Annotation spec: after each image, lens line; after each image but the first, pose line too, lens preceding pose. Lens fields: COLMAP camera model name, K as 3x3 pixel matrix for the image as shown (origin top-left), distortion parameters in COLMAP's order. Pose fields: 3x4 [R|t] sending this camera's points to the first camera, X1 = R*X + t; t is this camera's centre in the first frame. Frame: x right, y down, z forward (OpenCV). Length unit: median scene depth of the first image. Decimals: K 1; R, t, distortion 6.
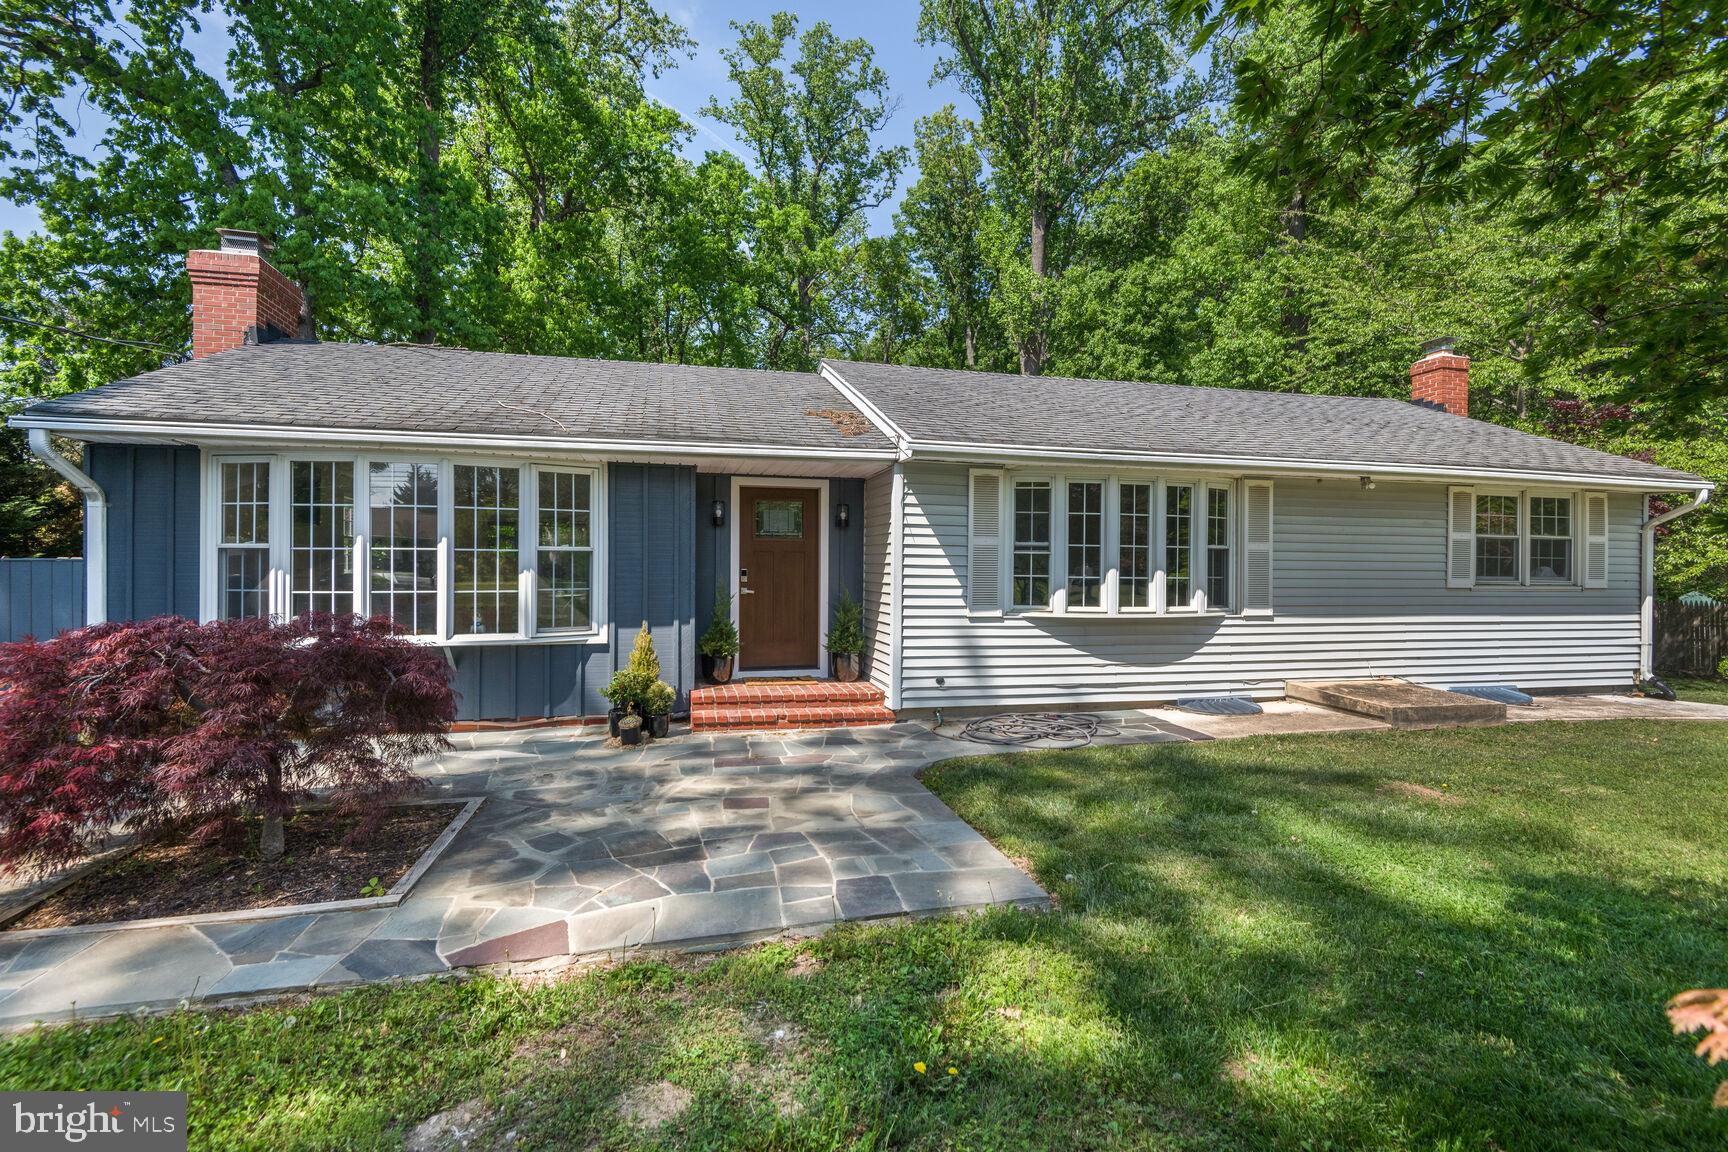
lens RADIAL K [[786.0, 0, 864.0], [0, 786.0, 576.0], [0, 0, 1]] dist [0.028307, -0.015328]
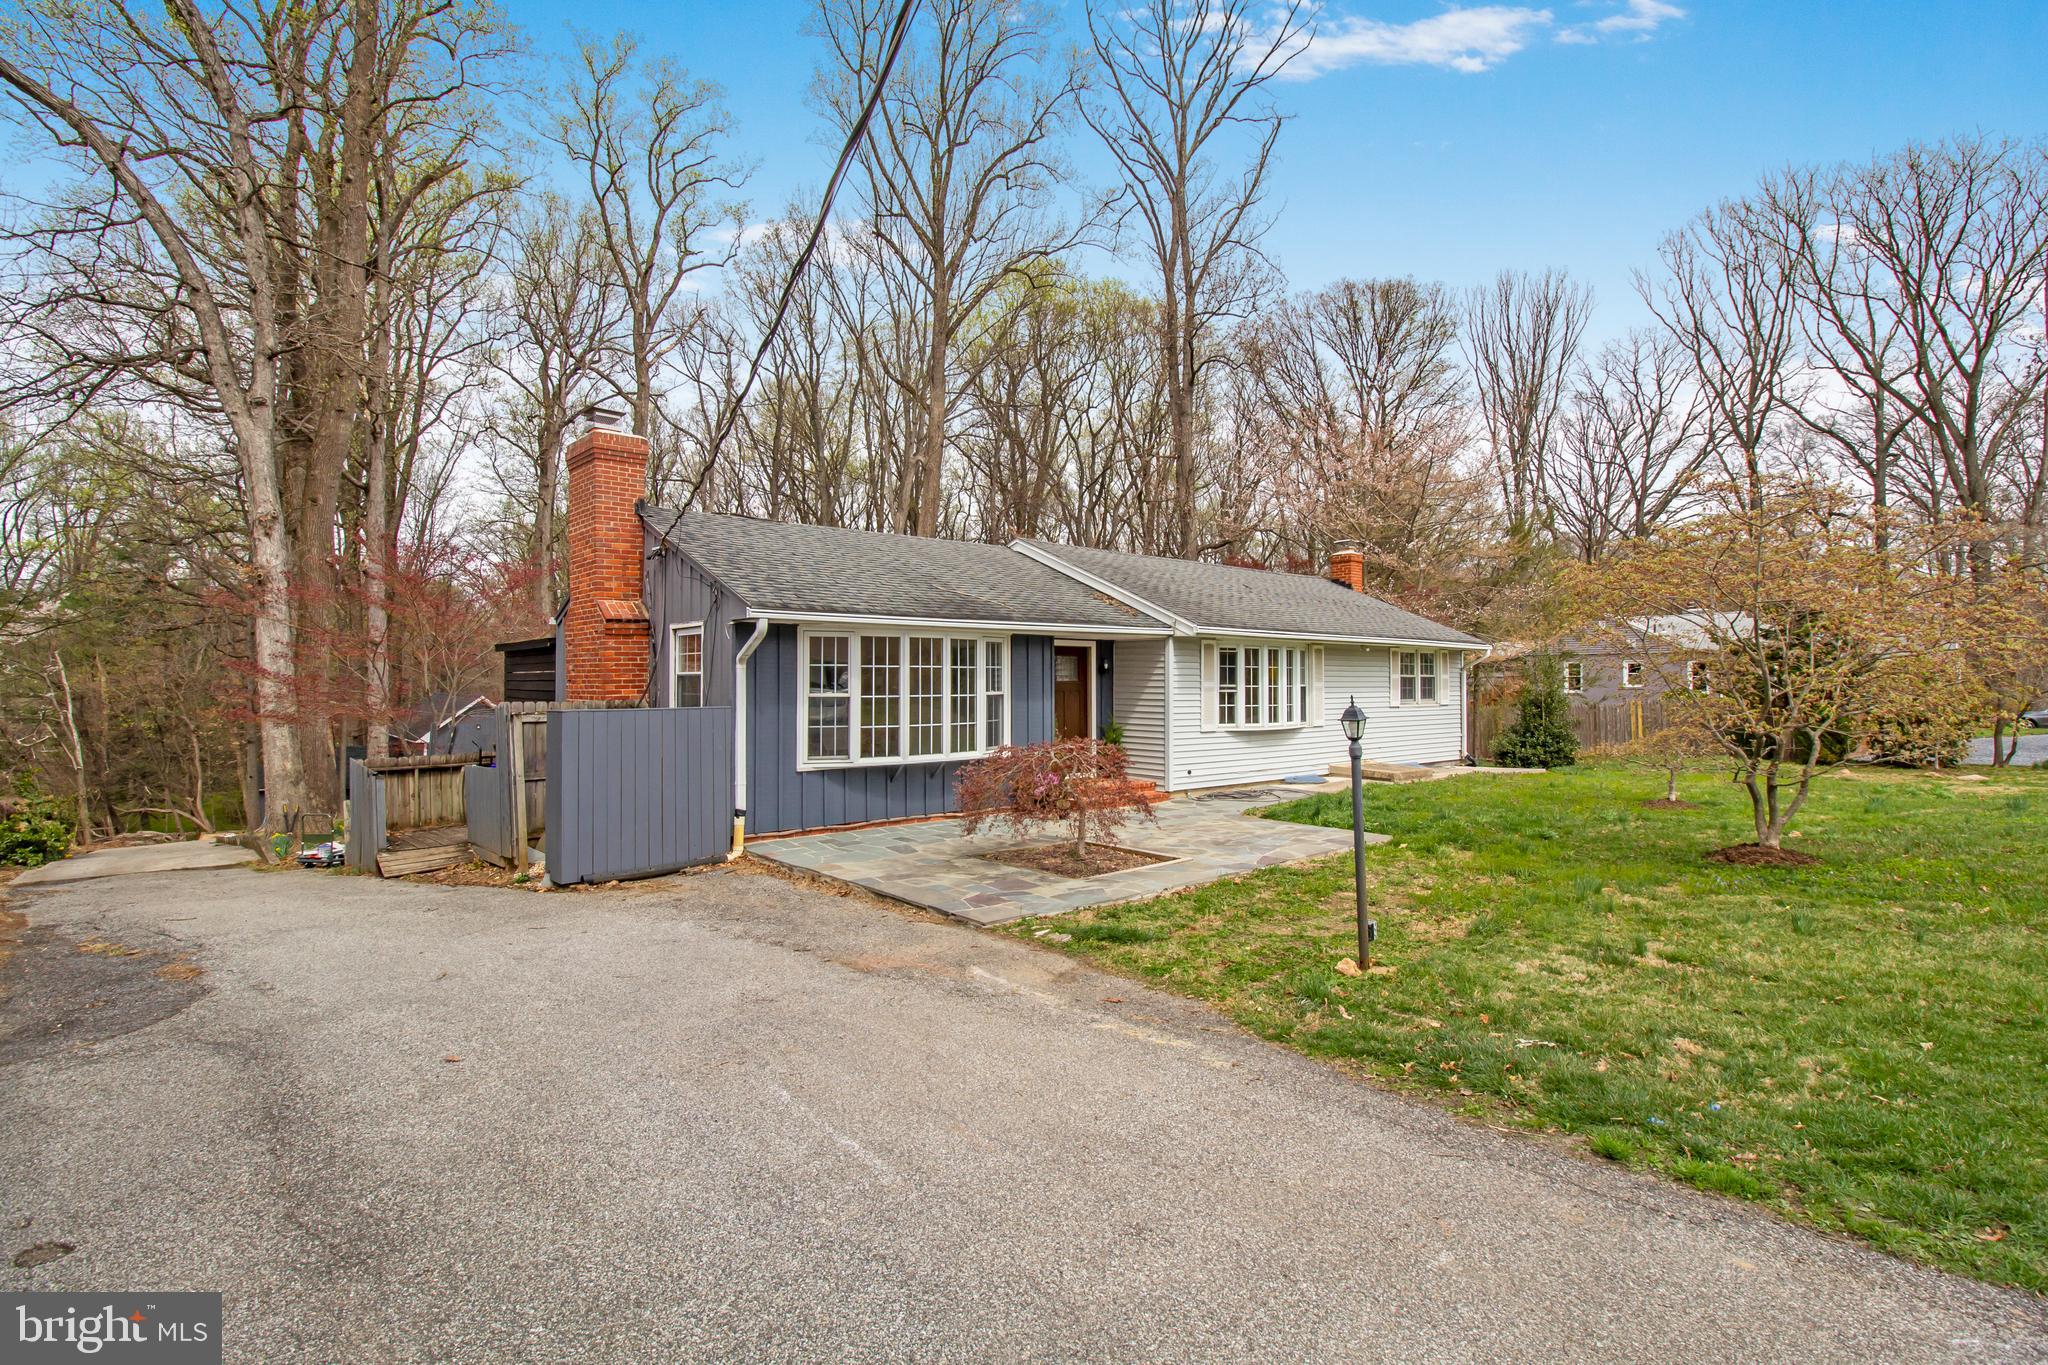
lens RADIAL K [[958.6, 0, 1024.0], [0, 958.6, 682.5], [0, 0, 1]] dist [-0.035005, -0.000008]
pose [[0.896371, -0.007678, 0.443239, -0.915268], [0.010534, 0.999937, -0.003981, -0.038239], [-0.443180, 0.008237, 0.896395, -0.510154]]
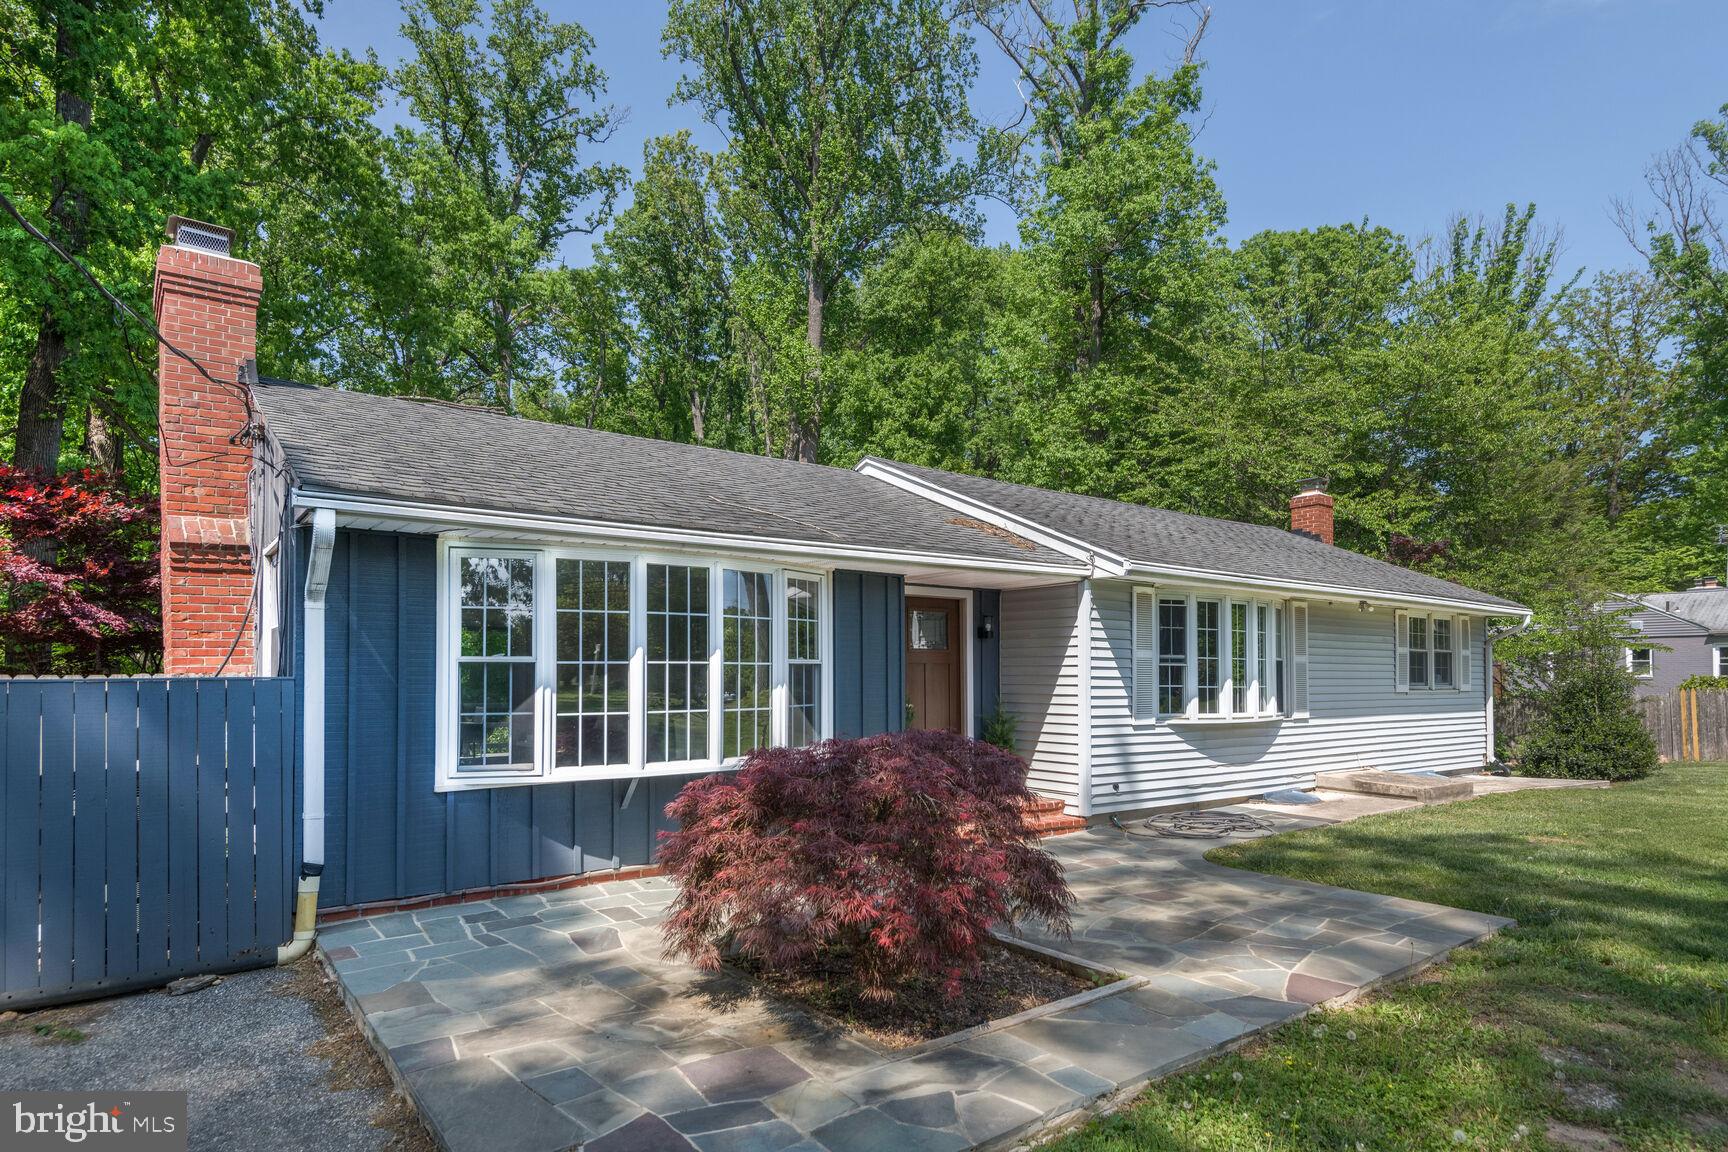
lens RADIAL K [[950.8, 0, 870.9], [0, 950.8, 668.4], [0, 0, 1]] dist [0.046412, -0.037355]
pose [[0.918951, -0.004077, 0.394351, -0.609092], [0.012124, 0.999766, -0.017916, -0.005251], [-0.394186, 0.021245, 0.918785, -0.039806]]
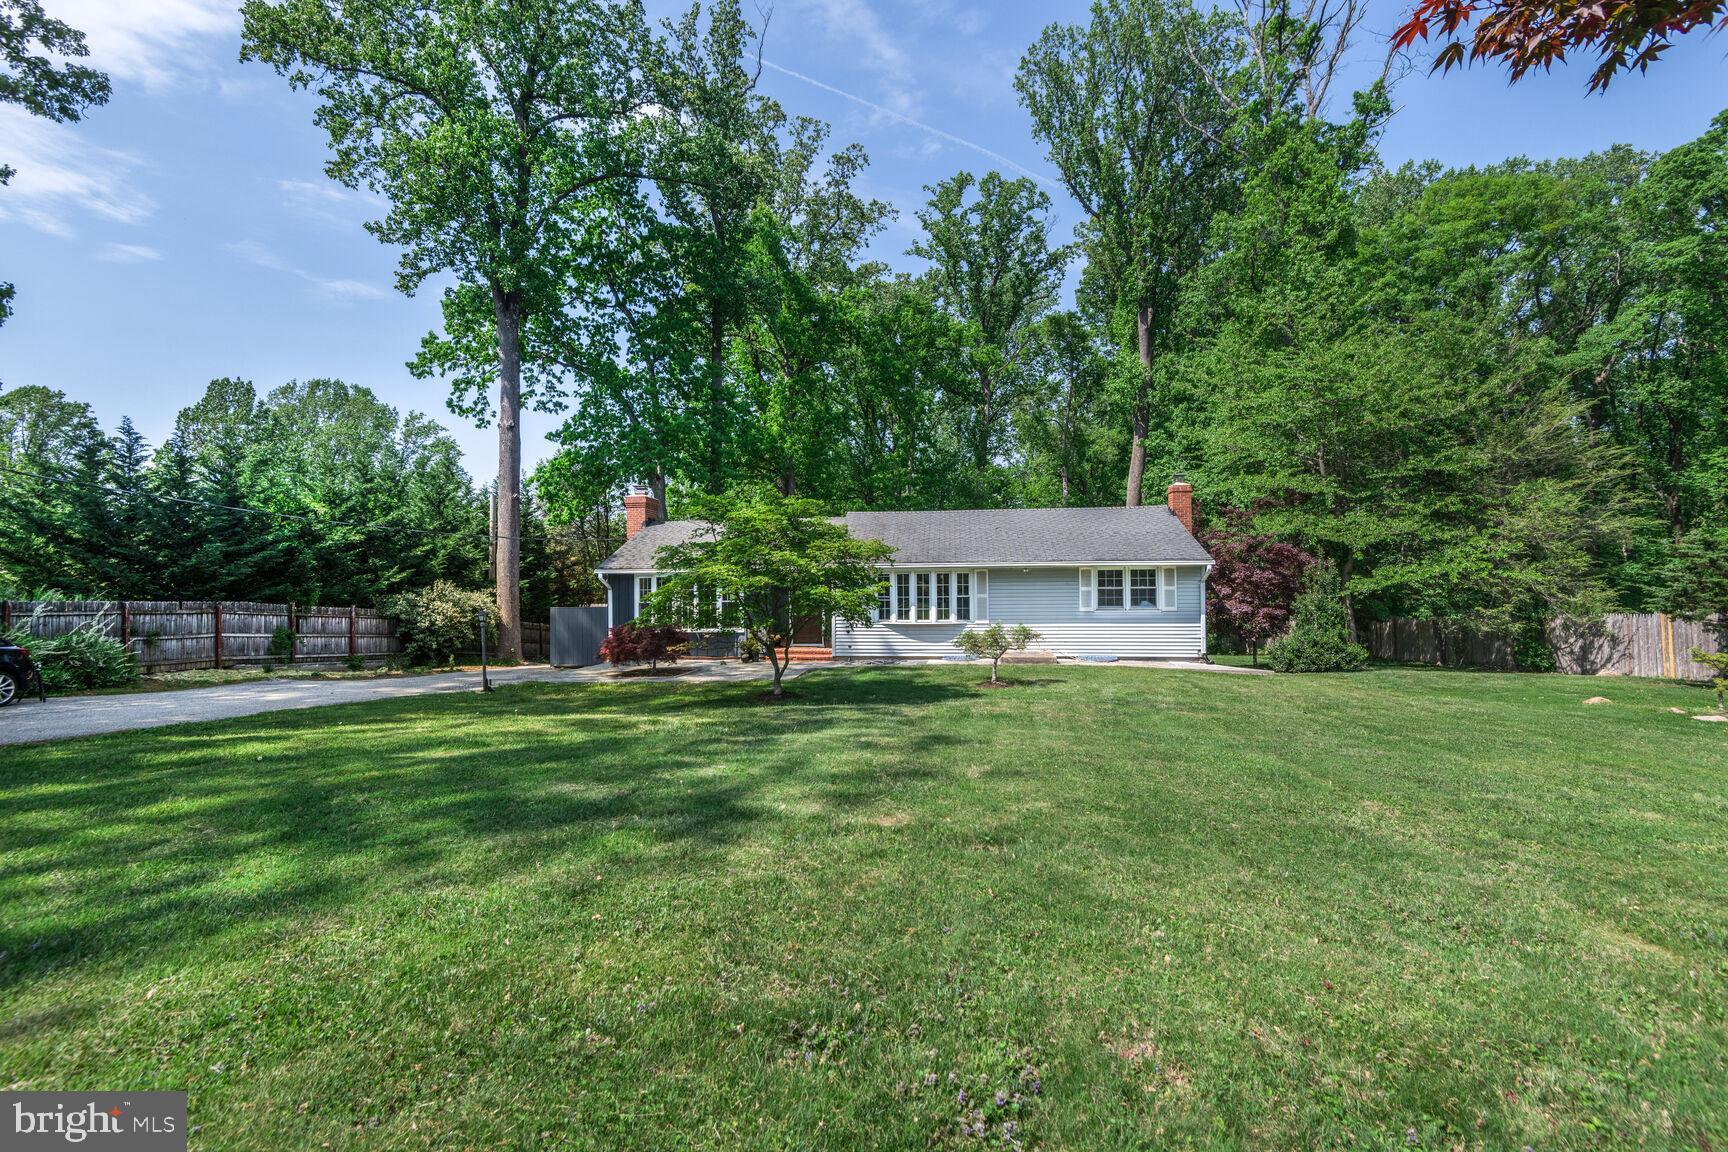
lens RADIAL K [[786.0, 0, 864.0], [0, 786.0, 576.0], [0, 0, 1]] dist [0.028307, -0.015328]
pose [[0.934136, -0.021019, -0.356298, 0.991554], [0.014483, 0.999675, -0.021002, -0.050426], [0.356623, 0.014458, 0.934136, -1.387450]]
